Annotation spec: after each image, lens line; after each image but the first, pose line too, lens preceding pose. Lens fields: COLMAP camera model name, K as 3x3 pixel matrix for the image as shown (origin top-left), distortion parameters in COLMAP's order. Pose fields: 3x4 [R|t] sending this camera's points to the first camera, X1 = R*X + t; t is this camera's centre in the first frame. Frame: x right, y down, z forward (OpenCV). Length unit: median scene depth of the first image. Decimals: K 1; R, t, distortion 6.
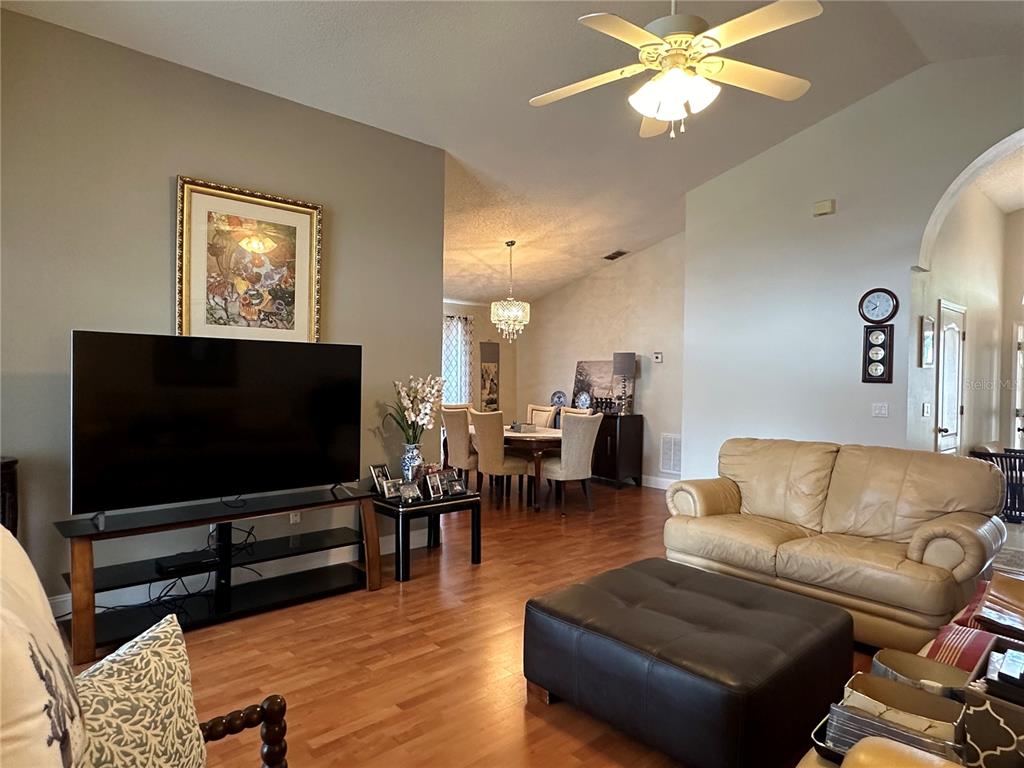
lens RADIAL K [[603.8, 0, 506.7], [0, 603.8, 388.6], [0, 0, 1]] dist [-0.001534, 0.002167]
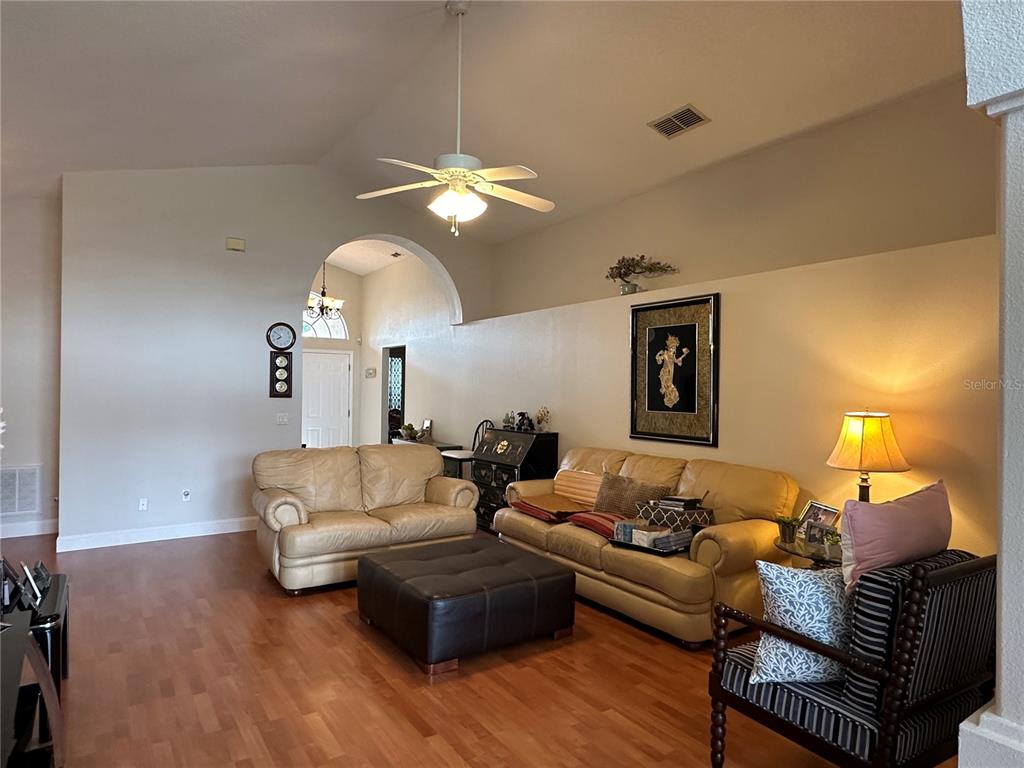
lens RADIAL K [[603.8, 0, 513.8], [0, 603.8, 392.7], [0, 0, 1]] dist [-0.001534, 0.002167]
pose [[0.137483, -0.012868, 0.990421, -0.711123], [0.004649, 0.999913, 0.012346, -0.041323], [-0.990493, 0.002907, 0.137531, 0.436588]]
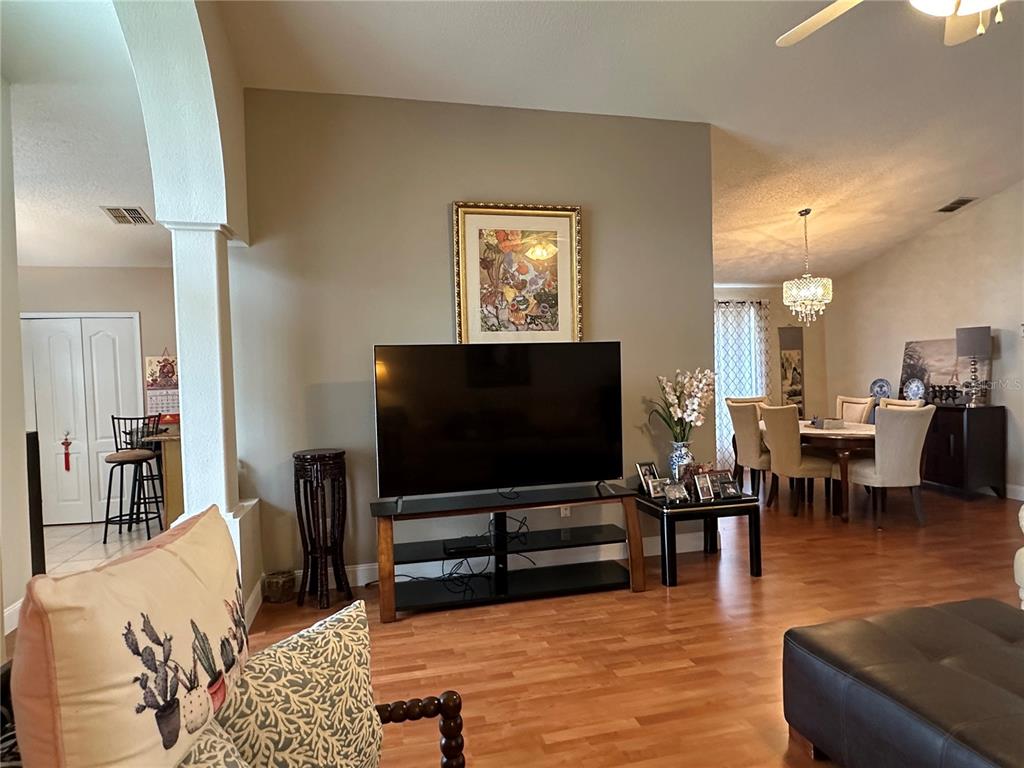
lens RADIAL K [[603.8, 0, 514.3], [0, 603.8, 387.3], [0, 0, 1]] dist [-0.001534, 0.002167]
pose [[0.881346, -0.028604, -0.471606, 0.068669], [0.032628, 0.999468, 0.000356, -0.002739], [0.471344, -0.015701, 0.881809, 0.047591]]
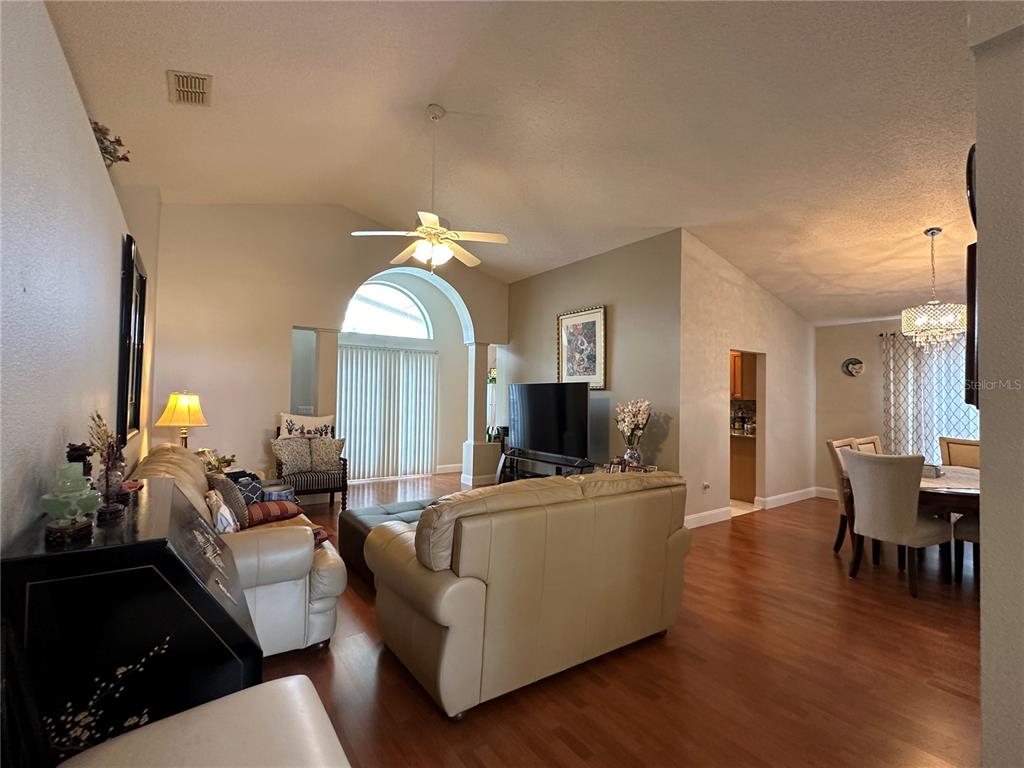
lens RADIAL K [[462.8, 0, 511.4], [0, 462.8, 380.6], [0, 0, 1]] dist [0.001612, -0.000965]
pose [[-0.129902, -0.045508, -0.990482, 1.103014], [-0.033778, 0.998569, -0.041449, -0.013321], [0.990951, 0.028072, -0.131254, 0.942490]]
